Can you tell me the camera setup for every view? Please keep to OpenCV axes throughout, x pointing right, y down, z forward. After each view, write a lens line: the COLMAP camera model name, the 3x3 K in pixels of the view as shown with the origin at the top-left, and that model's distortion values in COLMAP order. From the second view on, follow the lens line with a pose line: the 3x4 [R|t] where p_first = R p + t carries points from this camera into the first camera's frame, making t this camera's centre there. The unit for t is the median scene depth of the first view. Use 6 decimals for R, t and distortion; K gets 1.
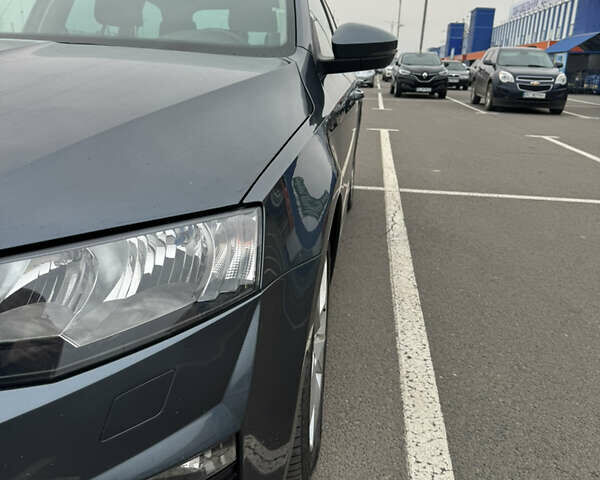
lens RADIAL K [[569.1, 0, 300.0], [0, 569.1, 240.0], [0, 0, 1]] dist [0.141268, -0.303899]
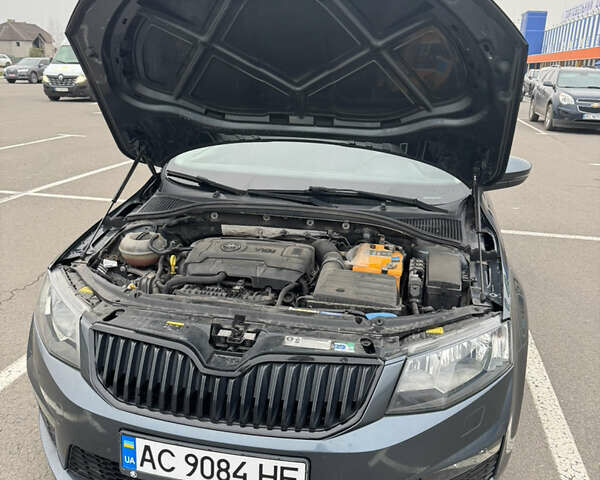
lens RADIAL K [[562.1, 0, 300.0], [0, 562.1, 240.0], [0, 0, 1]] dist [0.130592, -0.213399]
pose [[0.997051, 0.011609, -0.075862, -0.109568], [-0.011862, 0.999925, -0.002887, -0.054640], [0.075823, 0.003778, 0.997114, -0.172039]]
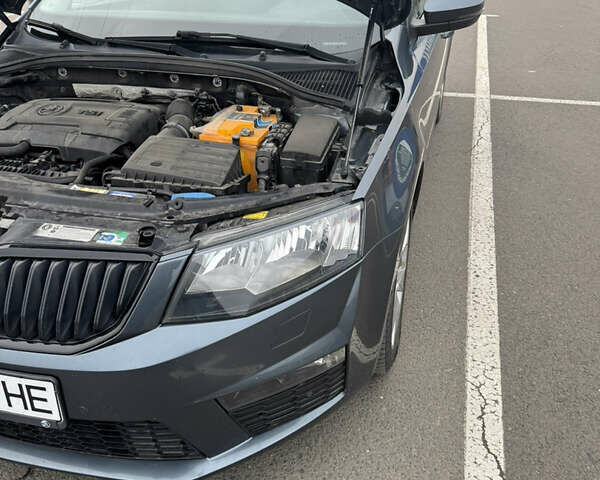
lens RADIAL K [[569.1, 0, 300.0], [0, 569.1, 240.0], [0, 0, 1]] dist [0.141268, -0.303899]
pose [[0.988888, 0.030876, -0.145424, -0.002172], [-0.000381, 0.978719, 0.205206, -0.045199], [0.148665, -0.202870, 0.967855, -0.082125]]
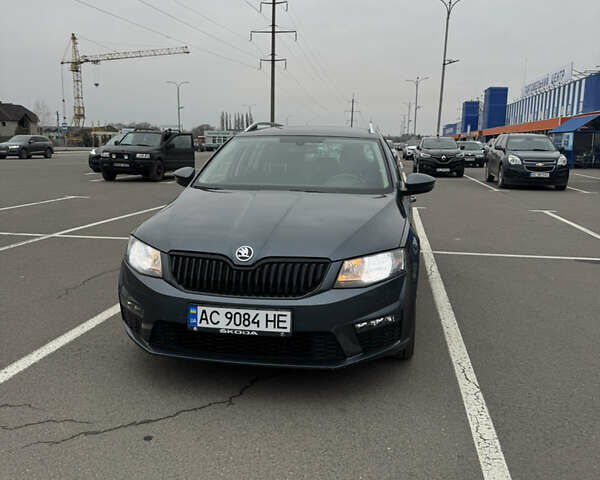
lens RADIAL K [[562.1, 0, 300.0], [0, 562.1, 240.0], [0, 0, 1]] dist [0.130592, -0.213399]
pose [[0.998936, -0.020186, -0.041476, -0.095456], [0.014805, 0.991899, -0.126163, 0.054265], [0.043686, 0.125415, 0.991142, -0.415339]]
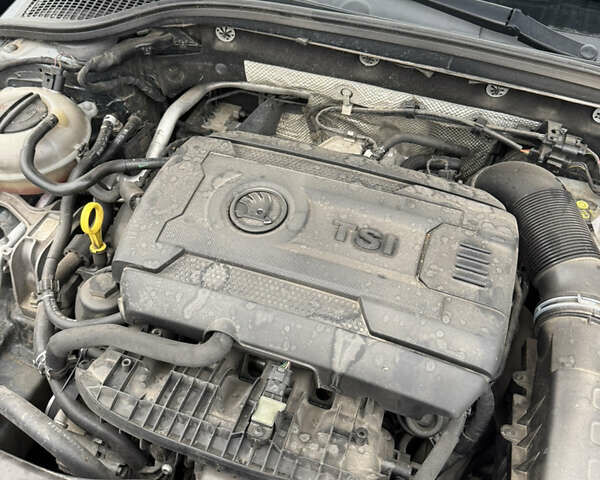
lens RADIAL K [[562.1, 0, 300.0], [0, 562.1, 240.0], [0, 0, 1]] dist [0.130592, -0.213399]
pose [[0.980805, 0.147986, -0.126968, -0.162254], [-0.066356, 0.865605, 0.496311, -0.108304], [0.183351, -0.478359, 0.858810, 0.112085]]
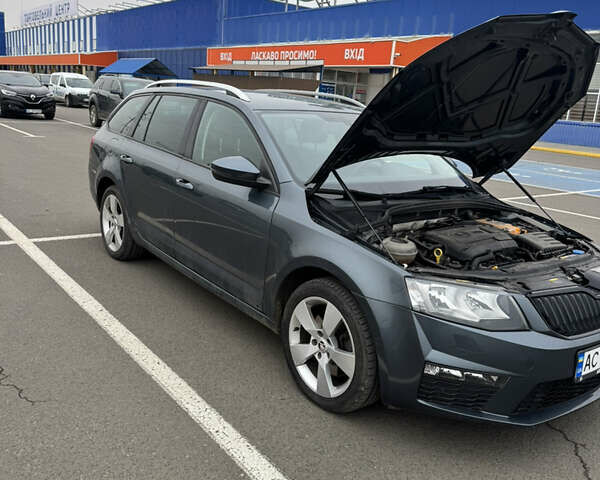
lens RADIAL K [[562.1, 0, 300.0], [0, 562.1, 240.0], [0, 0, 1]] dist [0.130592, -0.213399]
pose [[0.709180, -0.160688, 0.686472, -0.666908], [0.164297, 0.984540, 0.060727, -0.102572], [-0.685617, 0.069719, 0.724616, -0.060580]]
